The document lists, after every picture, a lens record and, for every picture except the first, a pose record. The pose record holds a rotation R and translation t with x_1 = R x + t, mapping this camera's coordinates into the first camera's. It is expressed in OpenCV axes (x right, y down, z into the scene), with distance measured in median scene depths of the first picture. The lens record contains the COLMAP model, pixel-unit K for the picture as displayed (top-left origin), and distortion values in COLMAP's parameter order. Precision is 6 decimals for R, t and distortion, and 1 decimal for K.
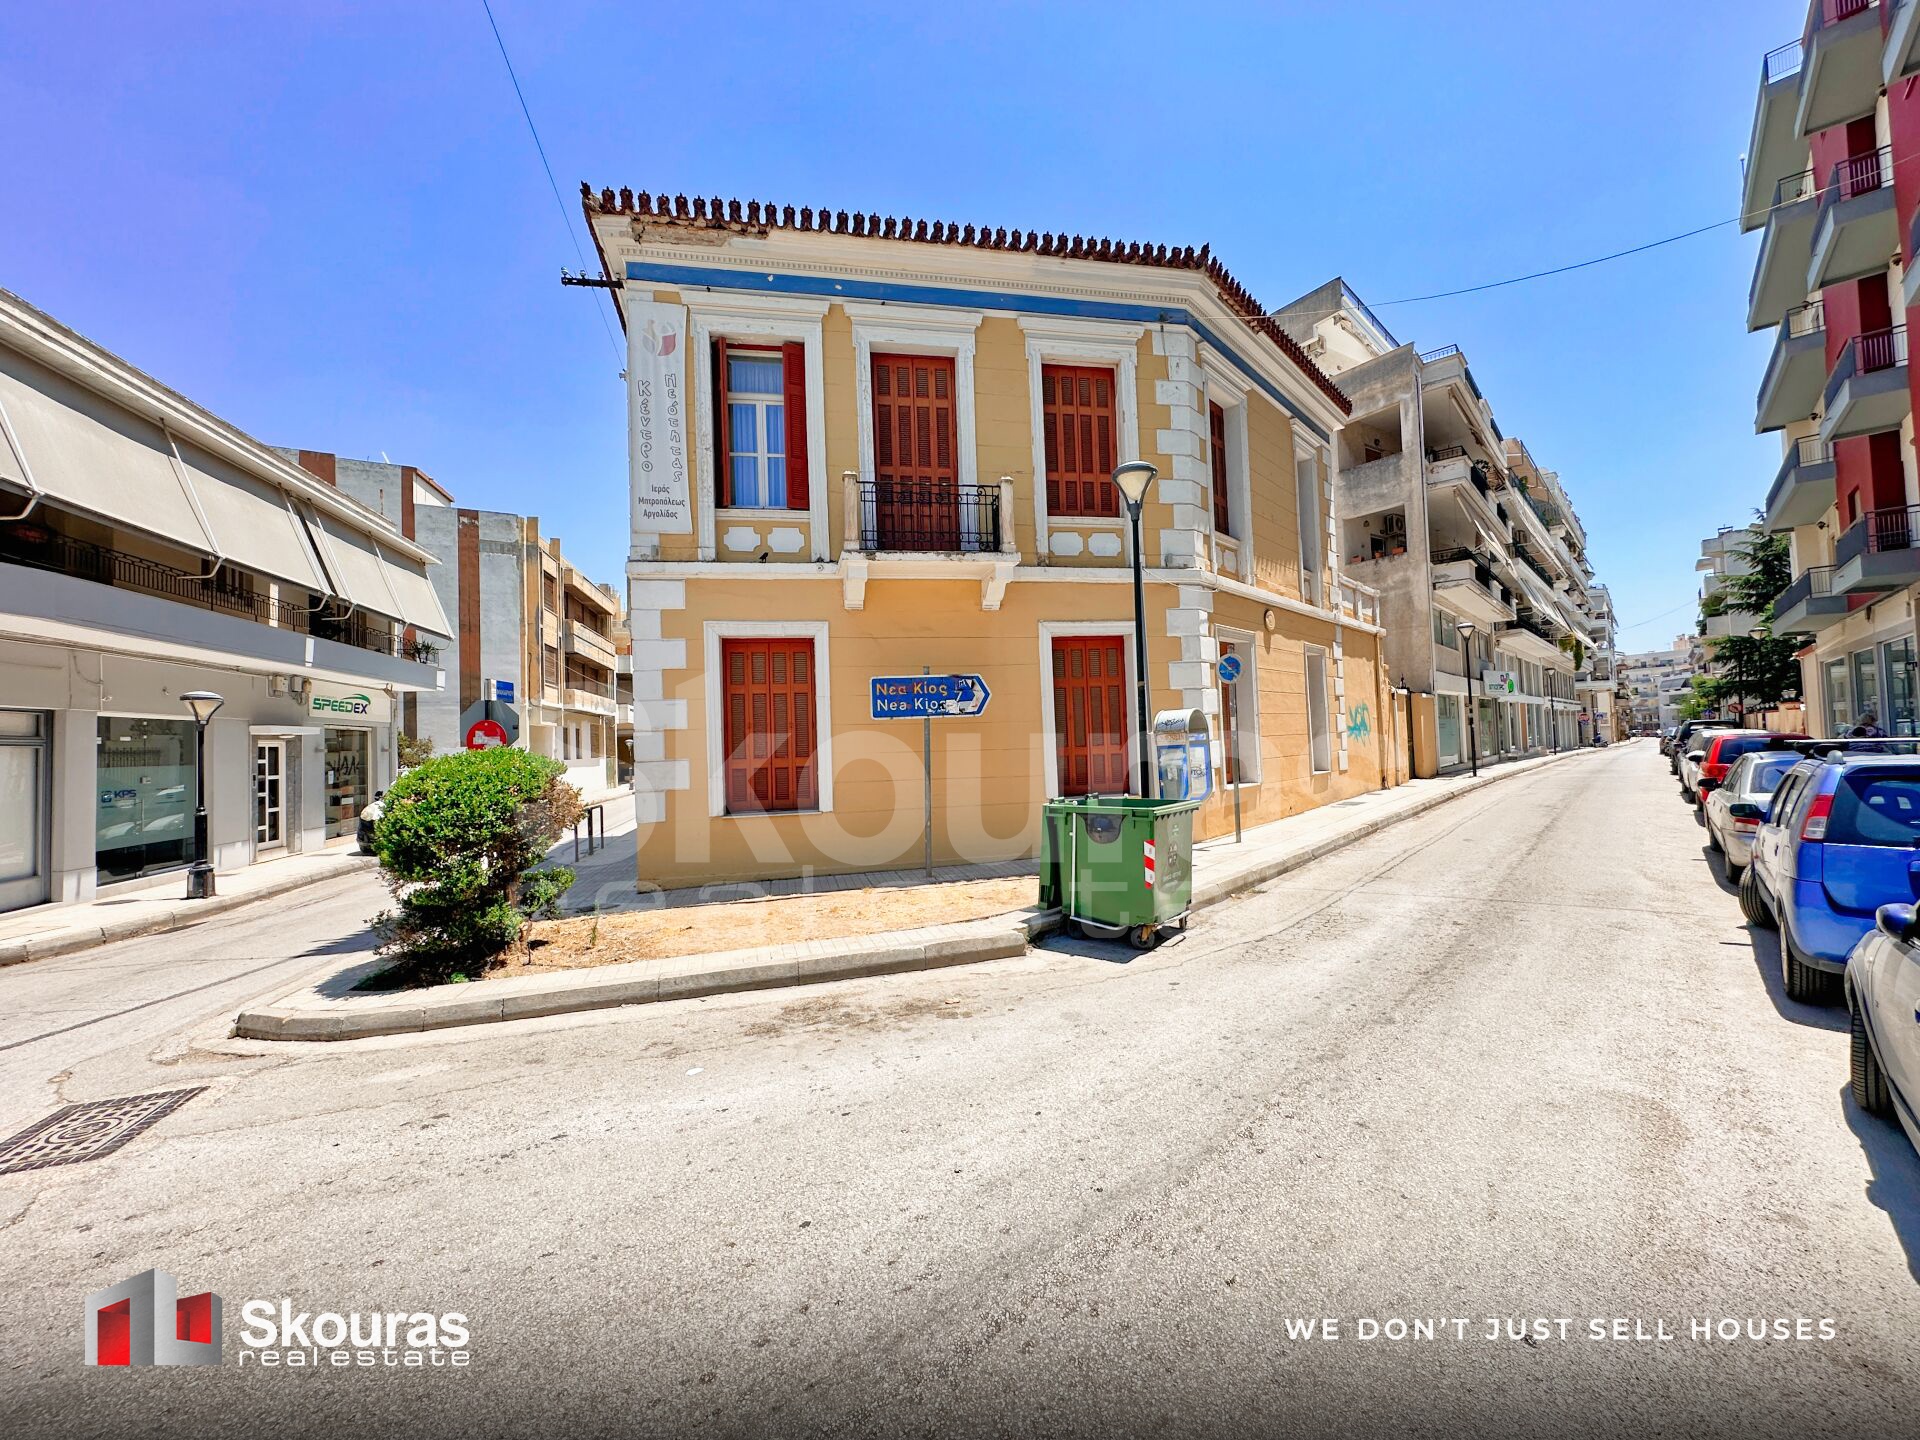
lens RADIAL K [[757.6, 0, 960.0], [0, 757.6, 720.0], [0, 0, 1]] dist [-0.000265, 0.000604]
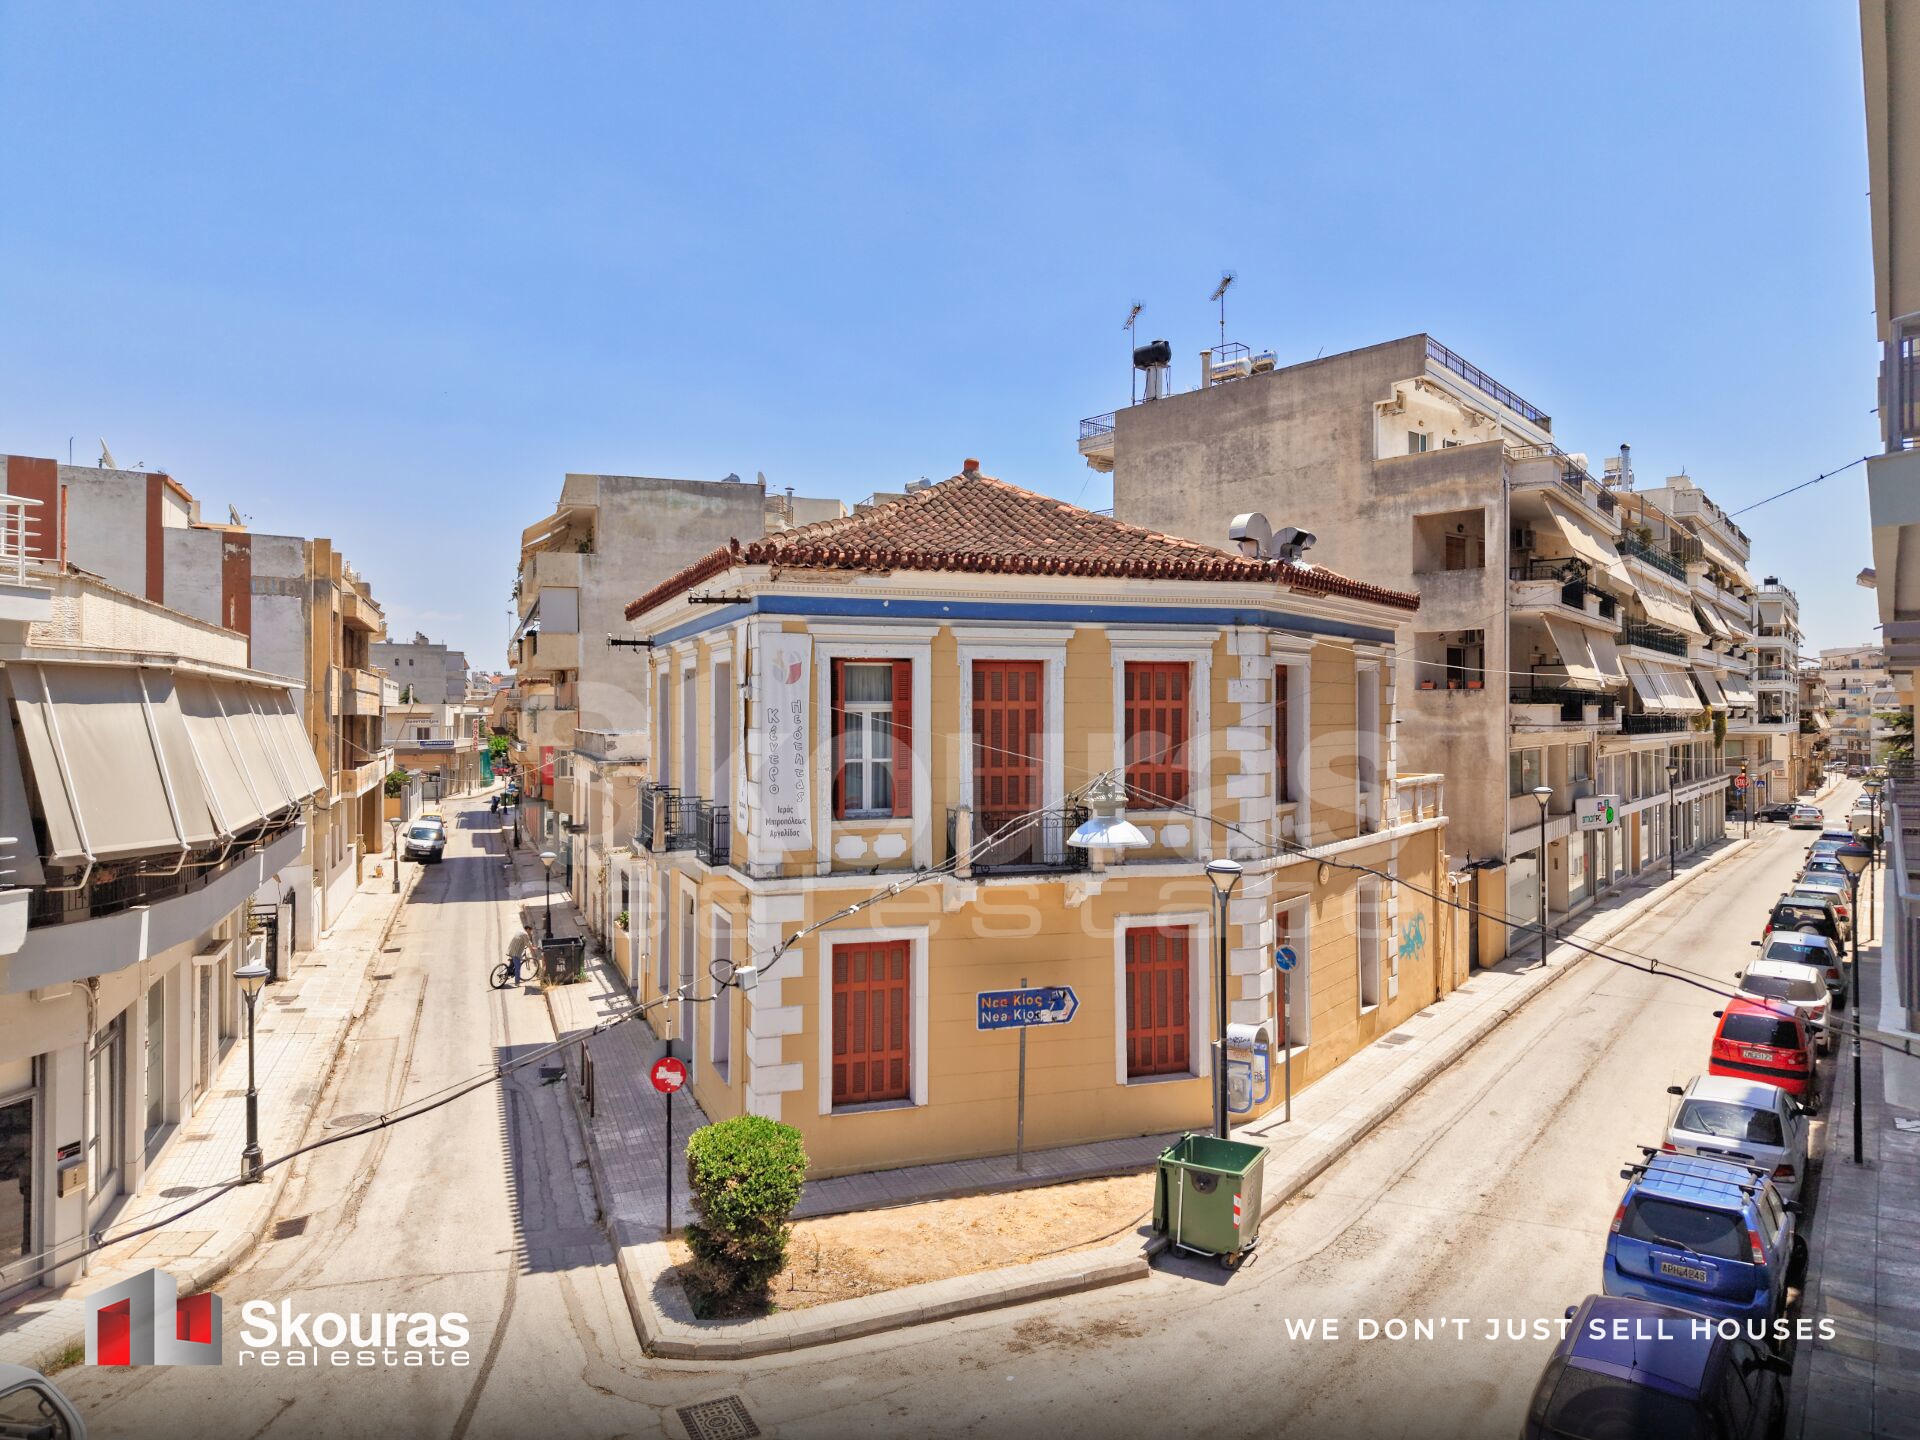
lens RADIAL K [[1270.9, 0, 960.0], [0, 1270.9, 720.0], [0, 0, 1]] dist [0.038383, -0.036142]
pose [[0.992455, 0.033877, 0.117835, -0.320591], [-0.037014, 0.999013, 0.024537, -0.426033], [-0.116888, -0.028713, 0.992730, -0.715167]]
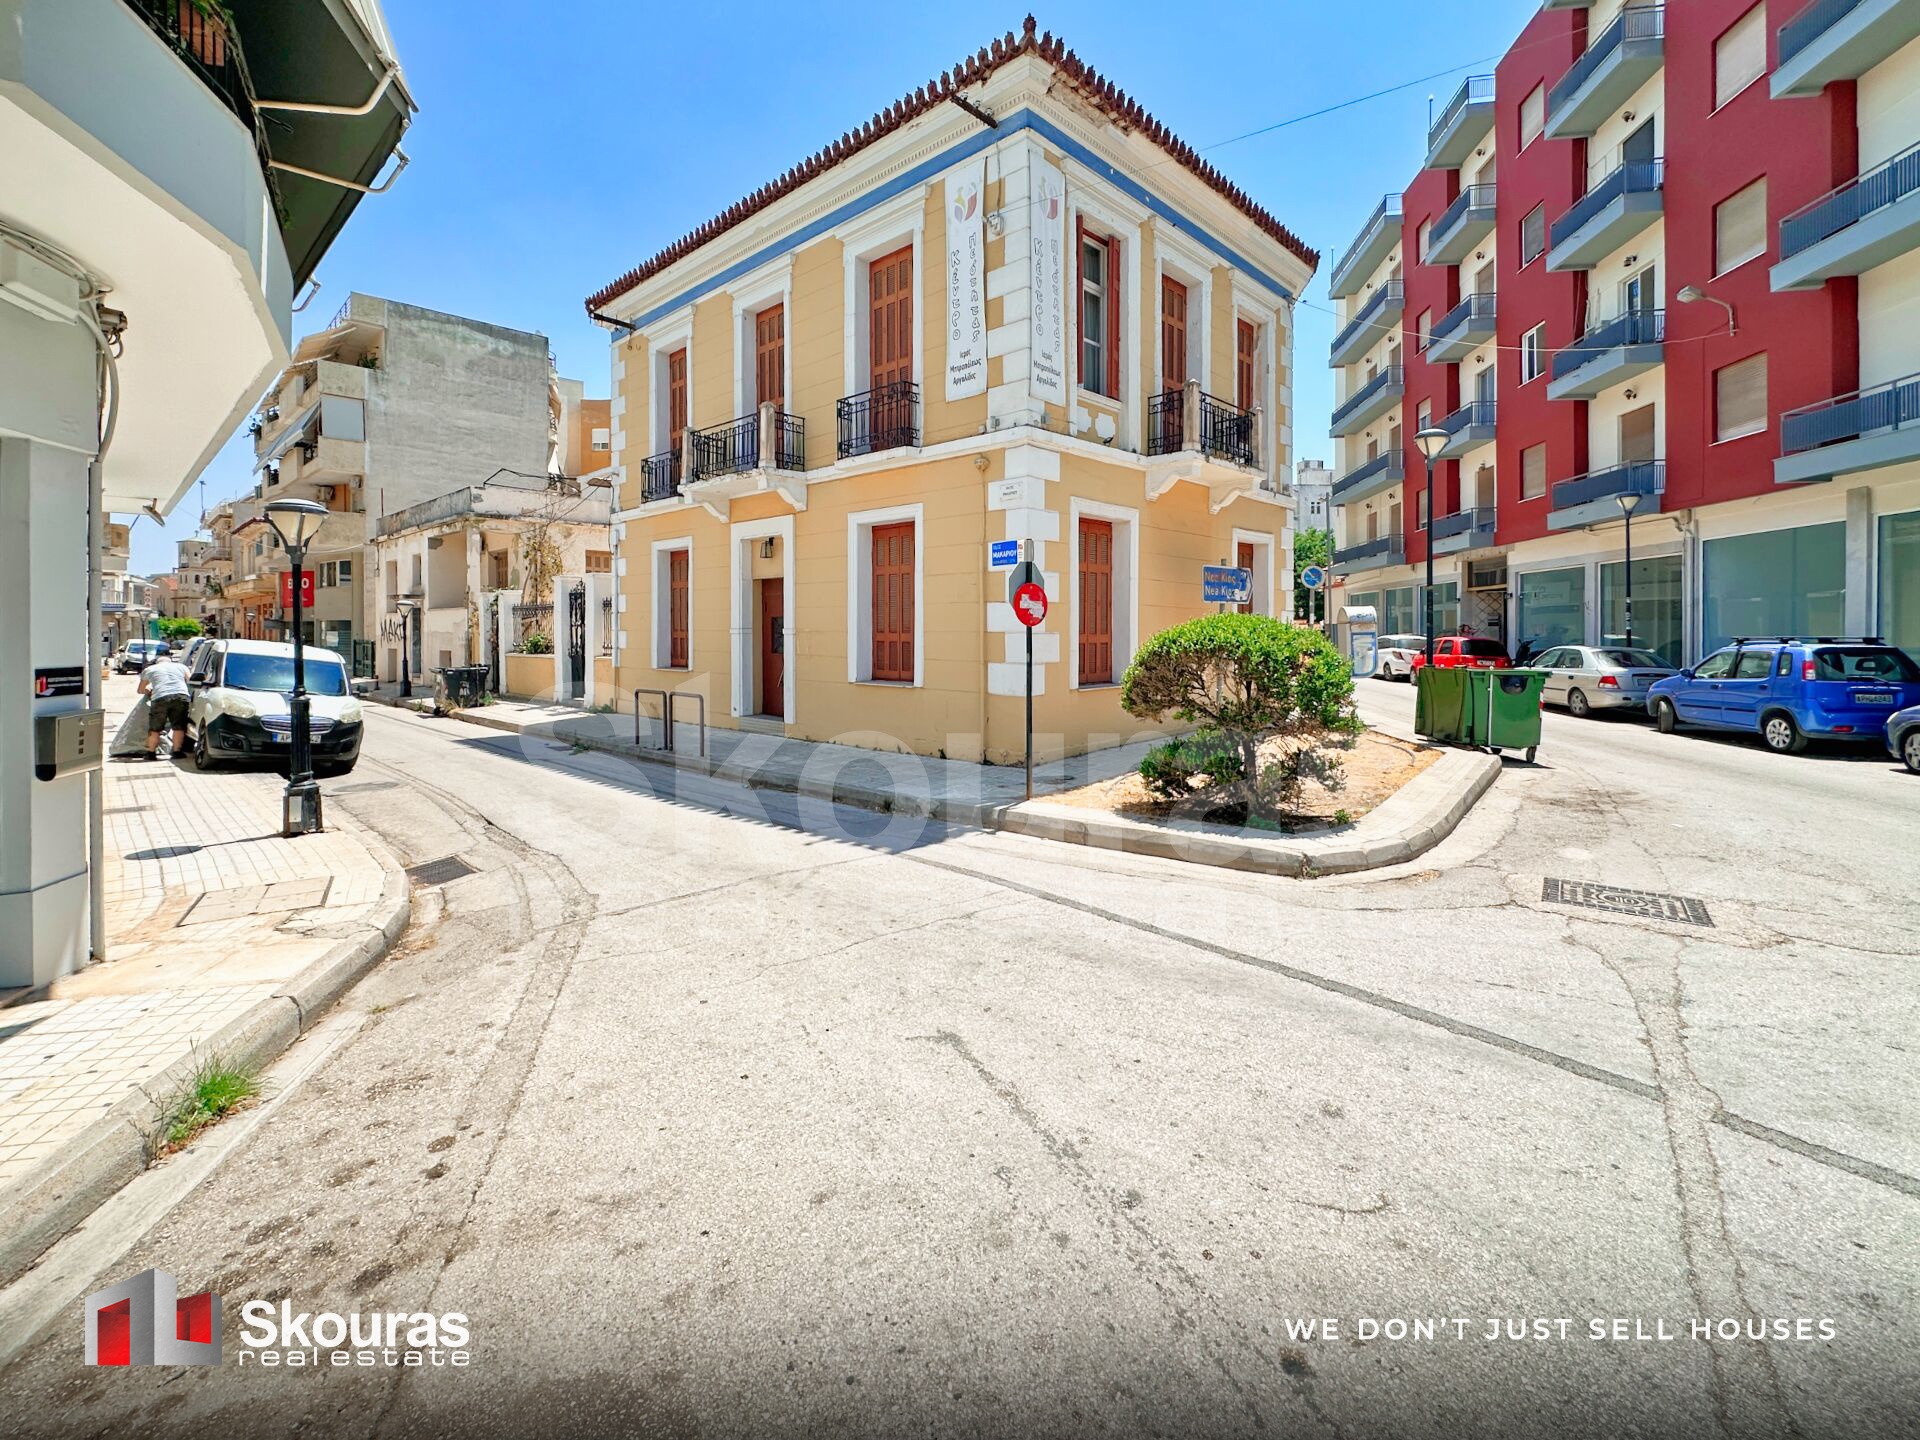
lens RADIAL K [[800.0, 0, 959.0], [0, 800.0, 635.0], [0, 0, 1]] dist [-0.001953, 0.008983]
pose [[0.837473, 0.027057, 0.545809, -0.917660], [-0.042149, 0.998996, 0.015149, 0.039107], [-0.544851, -0.035693, 0.837773, 0.158214]]
